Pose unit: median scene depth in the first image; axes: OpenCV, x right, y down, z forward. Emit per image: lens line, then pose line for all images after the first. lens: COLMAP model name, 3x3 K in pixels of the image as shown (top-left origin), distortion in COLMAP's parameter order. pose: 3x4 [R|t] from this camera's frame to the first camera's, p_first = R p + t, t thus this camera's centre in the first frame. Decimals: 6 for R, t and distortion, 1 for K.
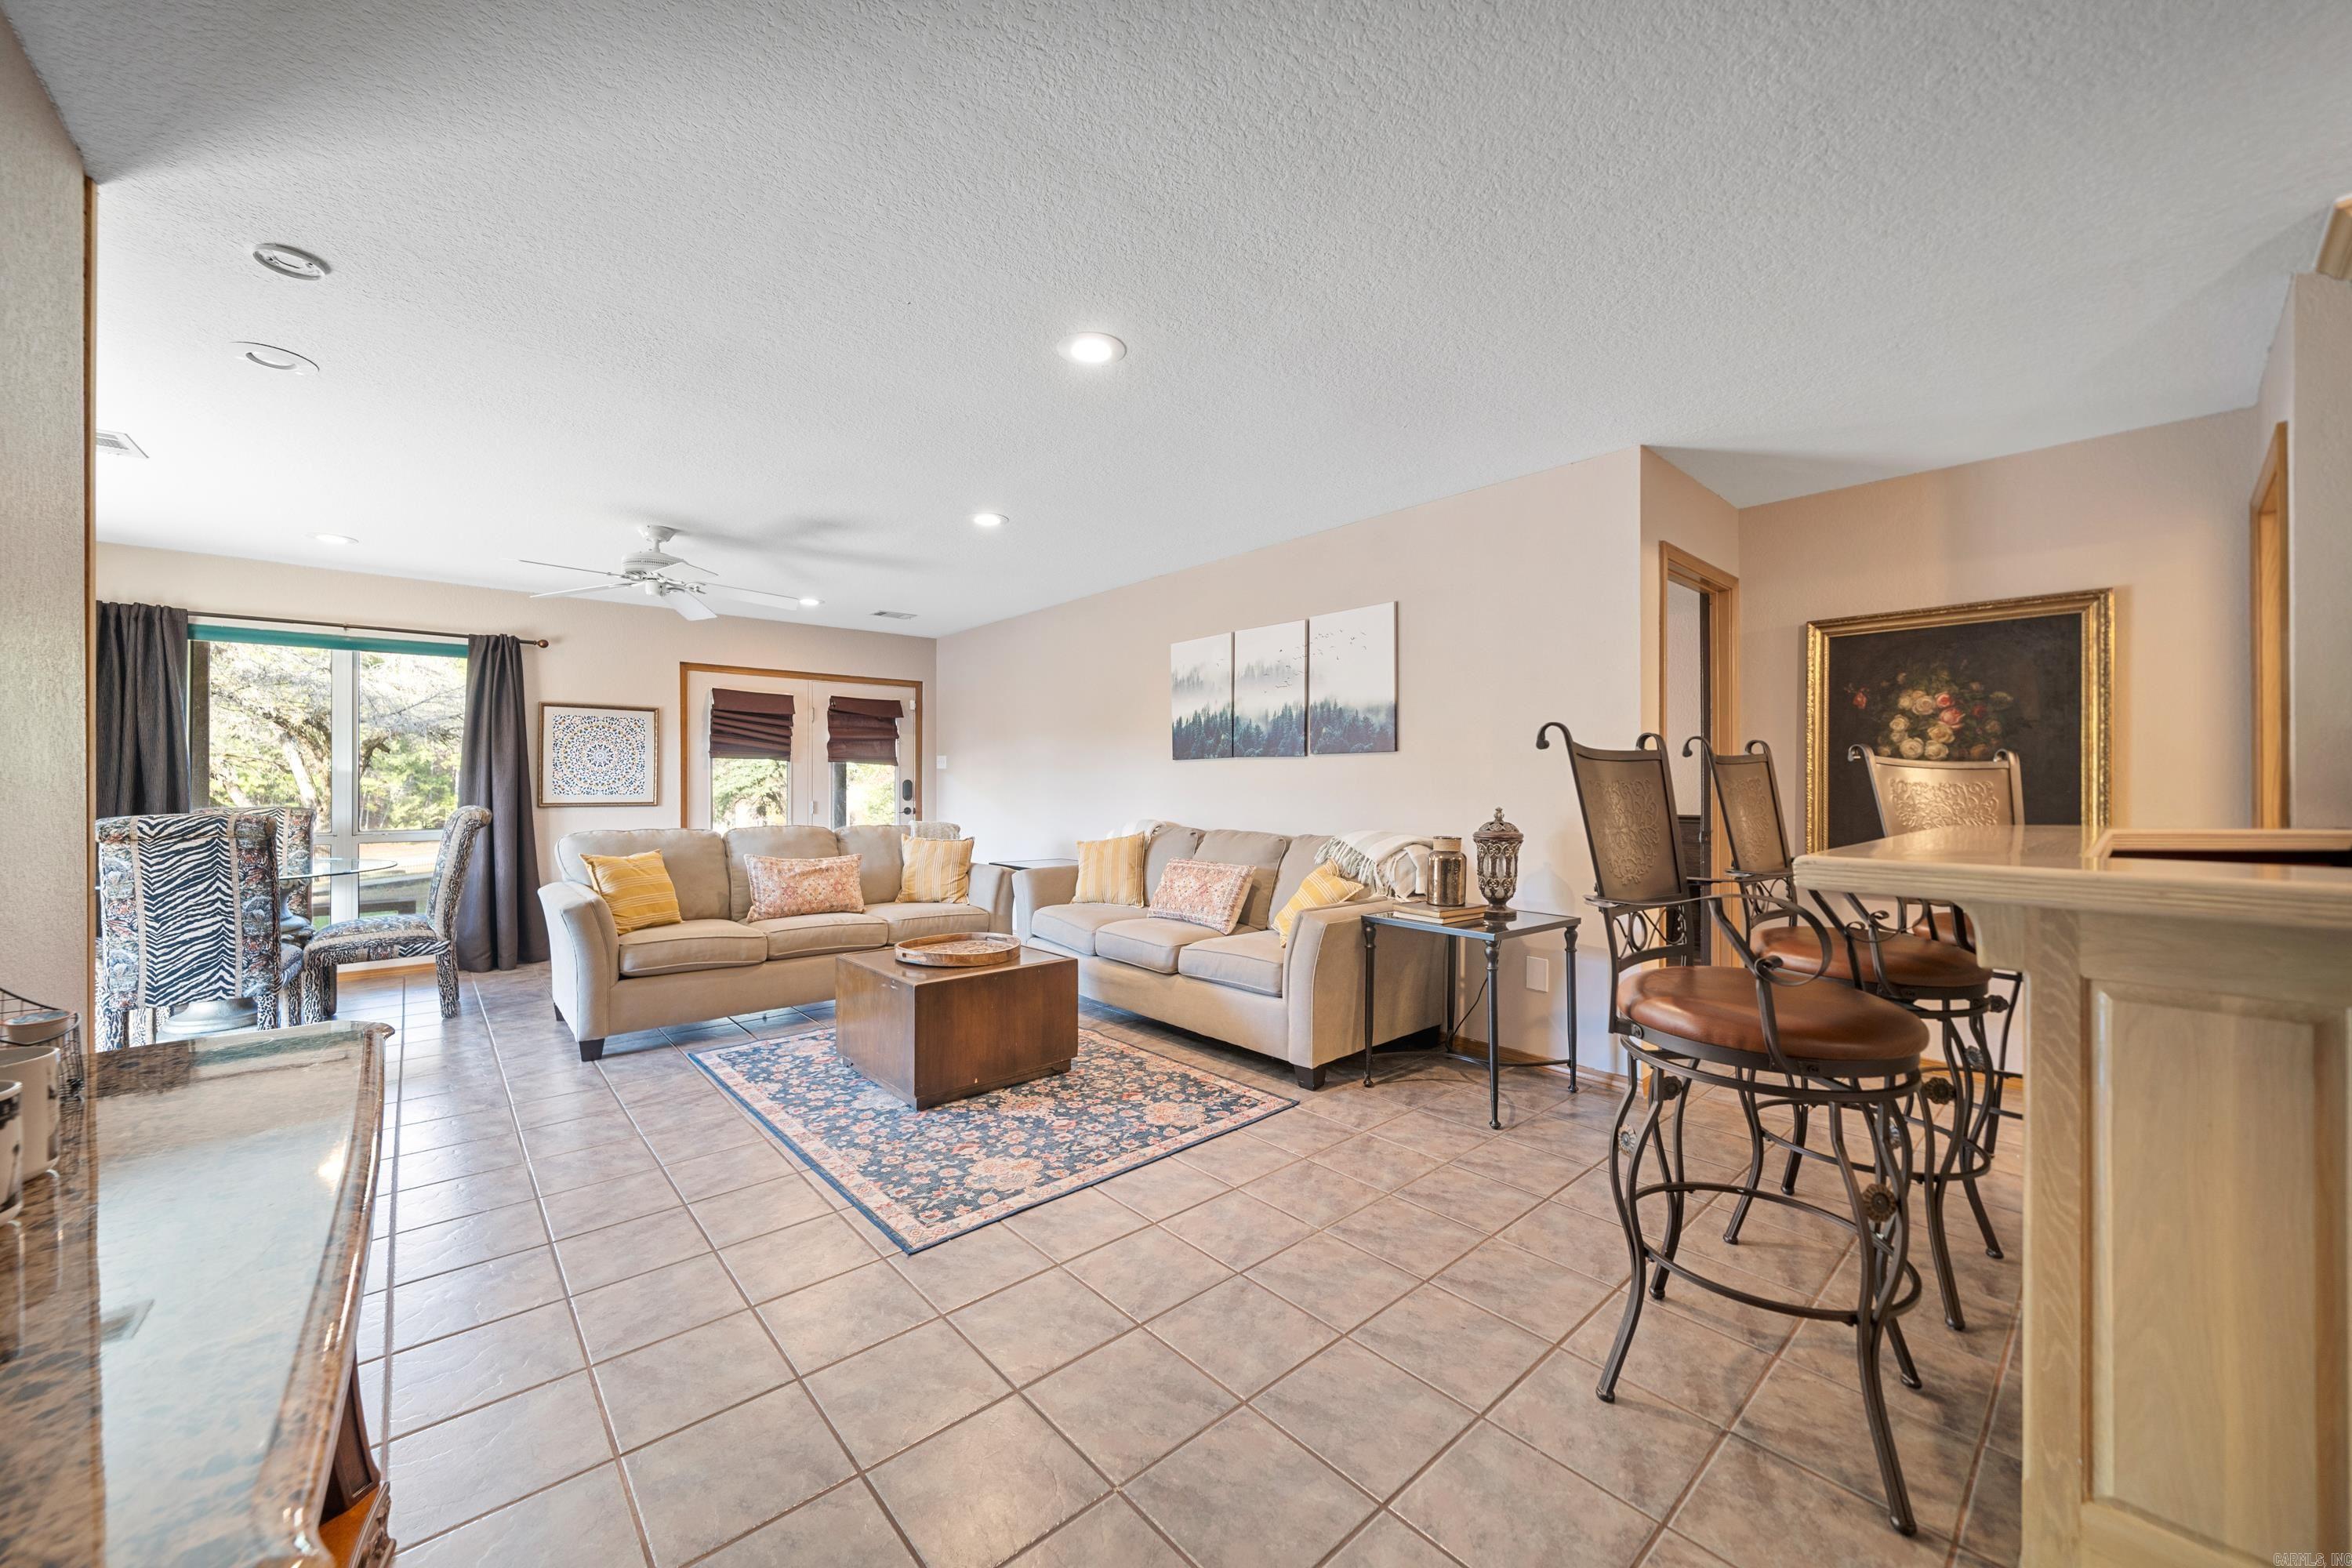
lens RADIAL K [[853.7, 0, 1170.3], [0, 853.7, 785.7], [0, 0, 1]] dist [-0.002092, 0.000030]
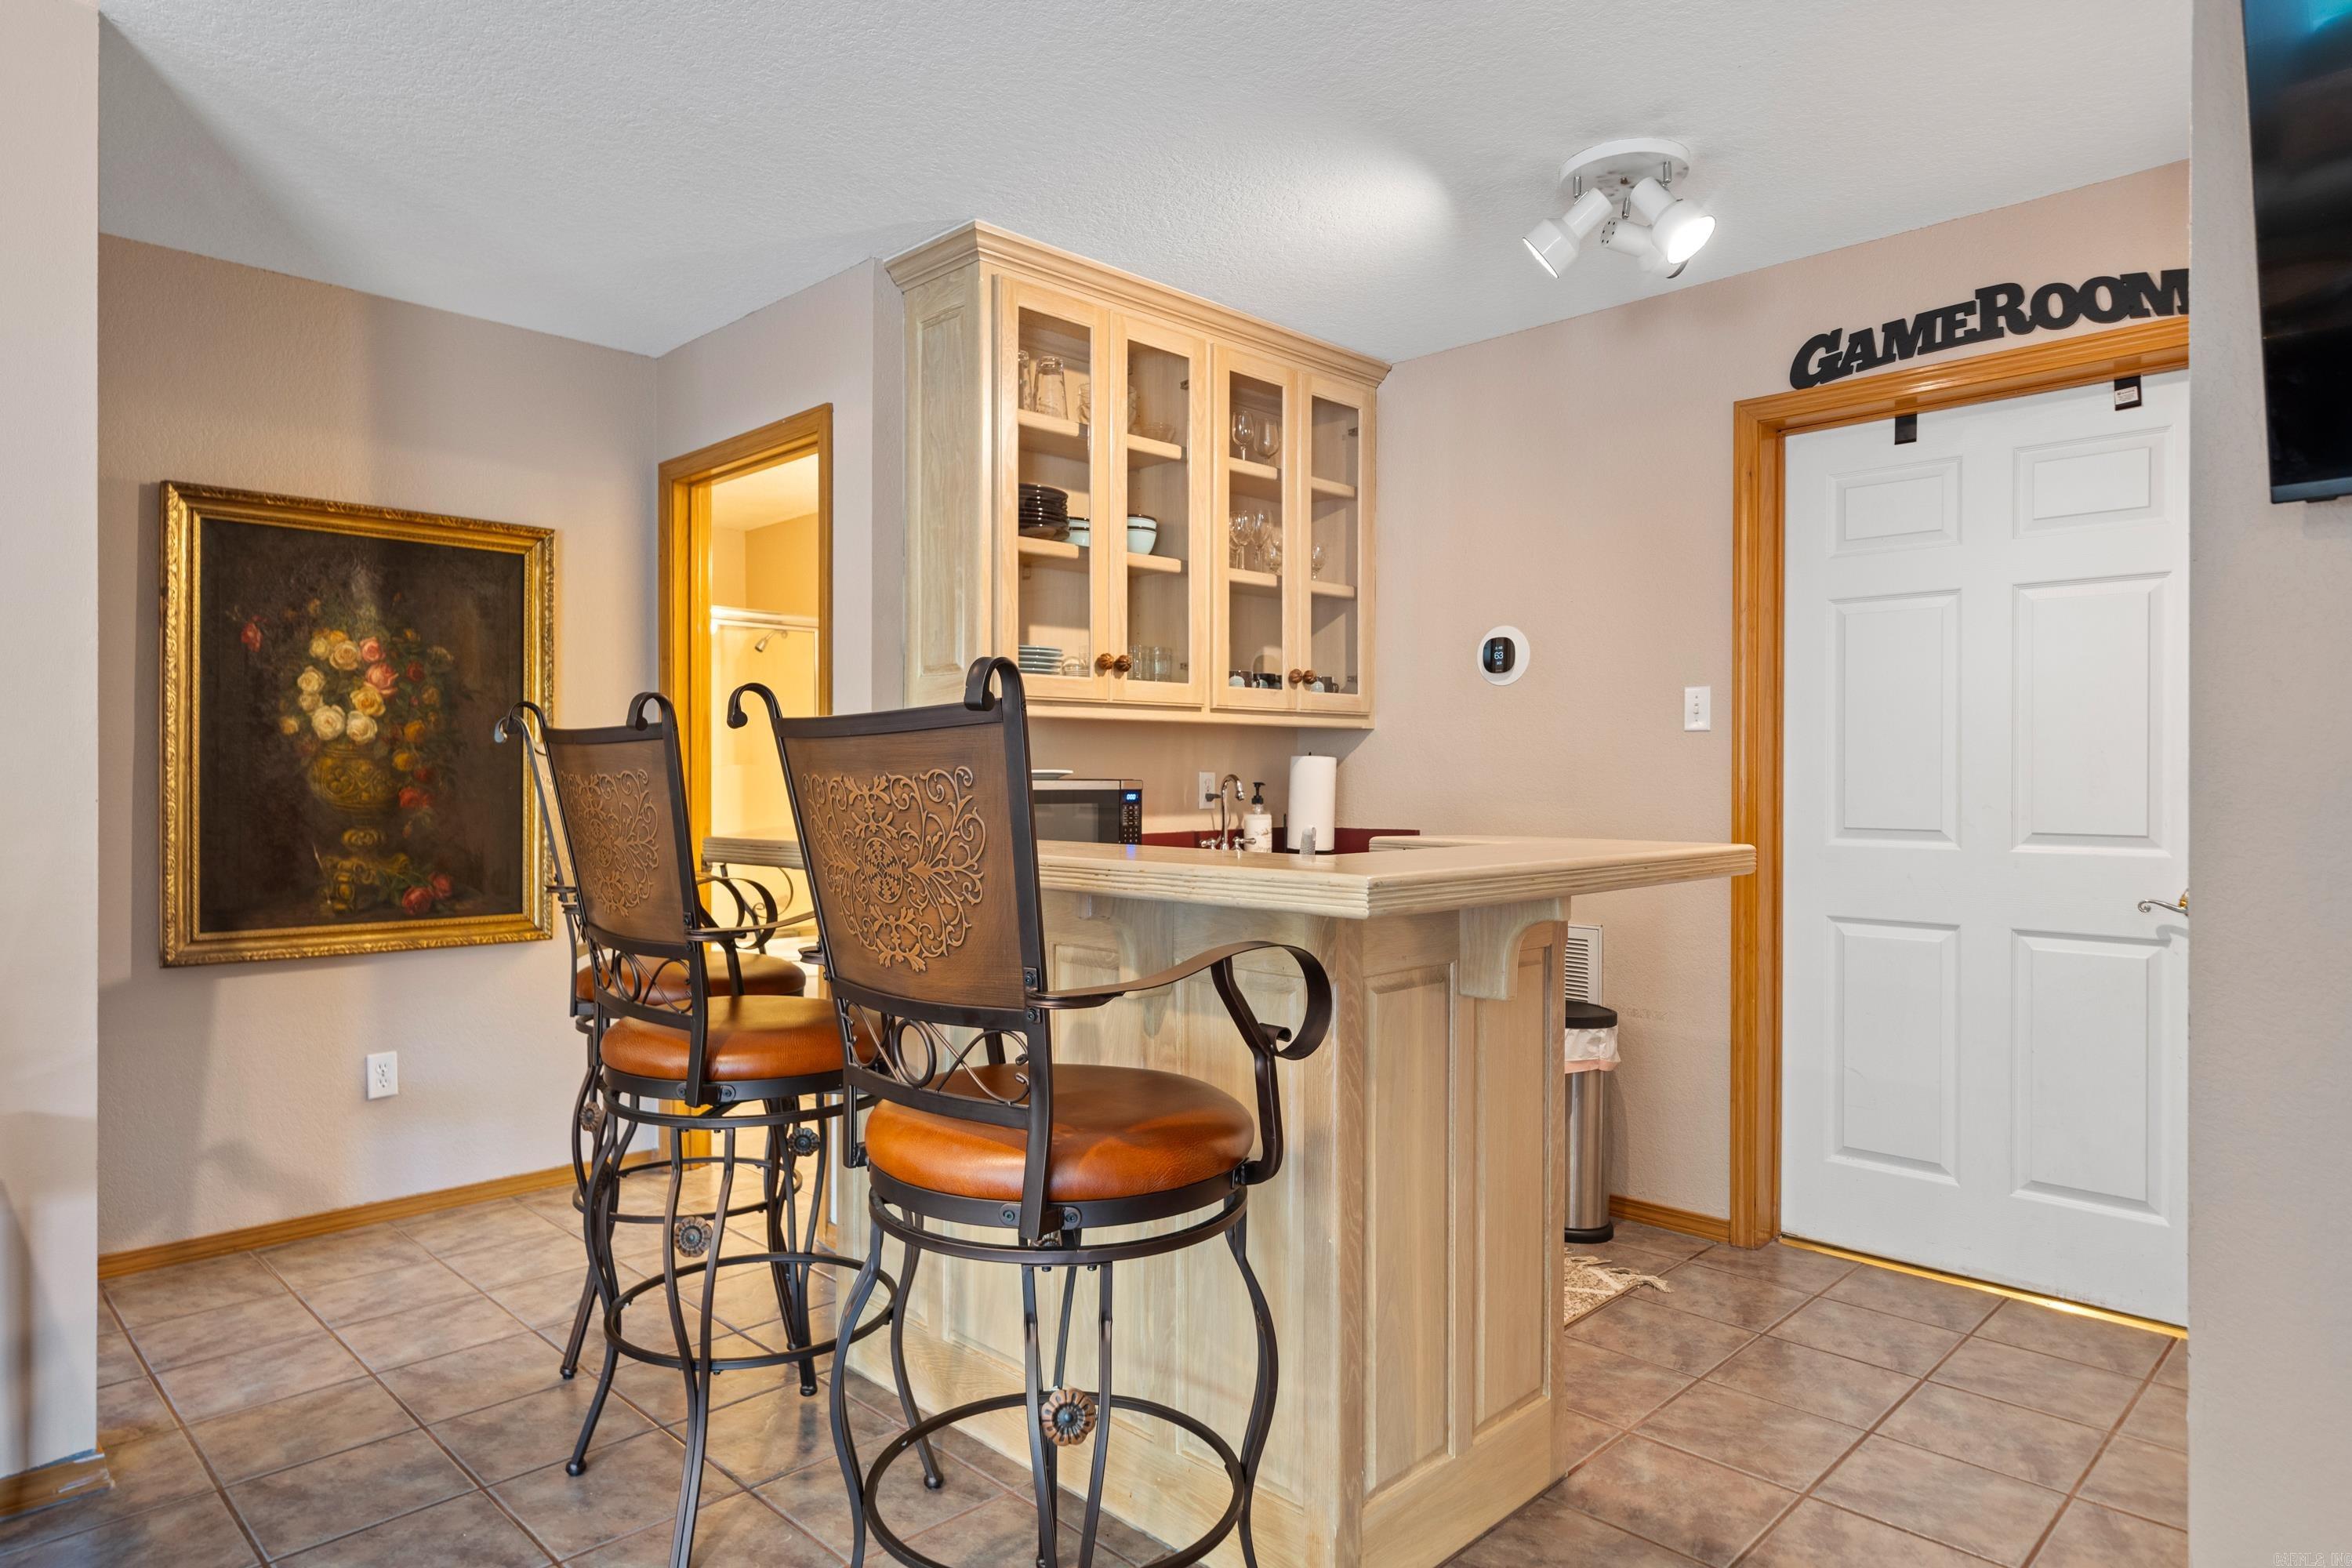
lens RADIAL K [[1357.9, 0, 1171.0], [0, 1357.9, 773.8], [0, 0, 1]] dist [-0.000998, -0.000026]
pose [[-0.056717, -0.004288, 0.998381, -0.169120], [0.001104, 0.999990, 0.004358, -0.008938], [-0.998390, 0.001350, -0.056712, 0.439318]]
